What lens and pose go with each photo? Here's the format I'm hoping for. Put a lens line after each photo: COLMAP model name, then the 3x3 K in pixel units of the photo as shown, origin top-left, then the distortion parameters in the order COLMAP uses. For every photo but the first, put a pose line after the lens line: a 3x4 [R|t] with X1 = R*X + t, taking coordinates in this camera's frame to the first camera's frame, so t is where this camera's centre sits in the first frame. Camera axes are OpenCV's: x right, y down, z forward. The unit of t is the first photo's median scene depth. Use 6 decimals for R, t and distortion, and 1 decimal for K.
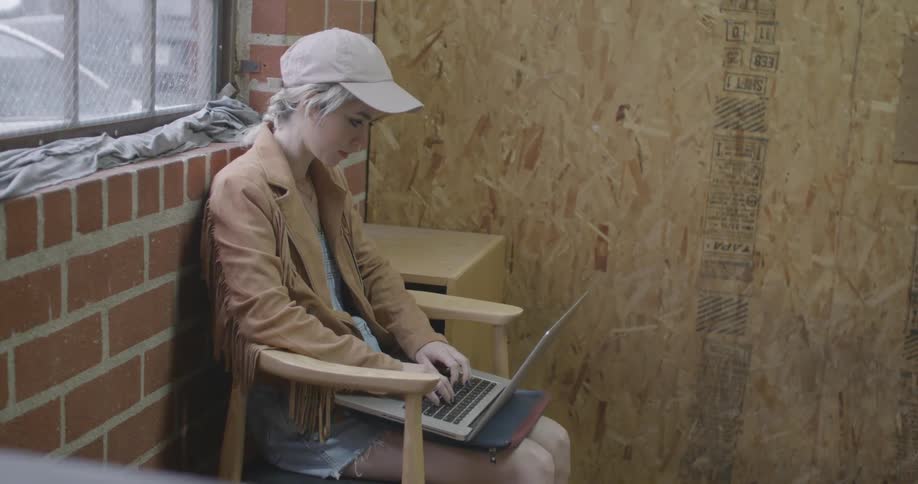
lens RADIAL K [[1286.9, 0, 459.0], [0, 1286.9, 242.0], [0, 0, 1]] dist [-0.113149, -0.028135]
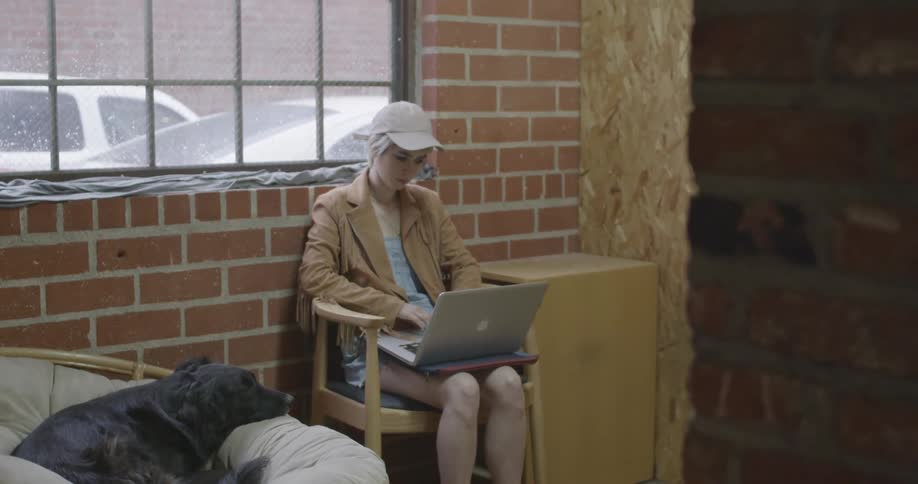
lens RADIAL K [[1286.9, 0, 459.0], [0, 1286.9, 242.0], [0, 0, 1]] dist [-0.113149, -0.028135]
pose [[0.791942, 0.019728, -0.610278, 0.959721], [-0.069568, 0.995885, -0.058083, 0.090033], [0.606621, 0.088454, 0.790055, -0.185831]]
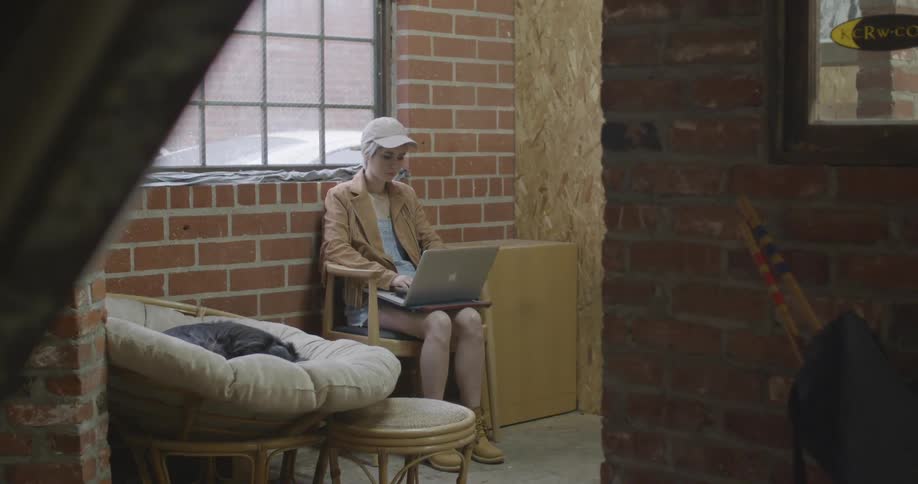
lens RADIAL K [[1286.9, 0, 459.0], [0, 1286.9, 242.0], [0, 0, 1]] dist [-0.113149, -0.028135]
pose [[0.832945, -0.014849, -0.553157, 1.222793], [-0.052352, 0.993041, -0.105489, 0.261552], [0.550874, 0.116826, 0.826371, -0.688456]]
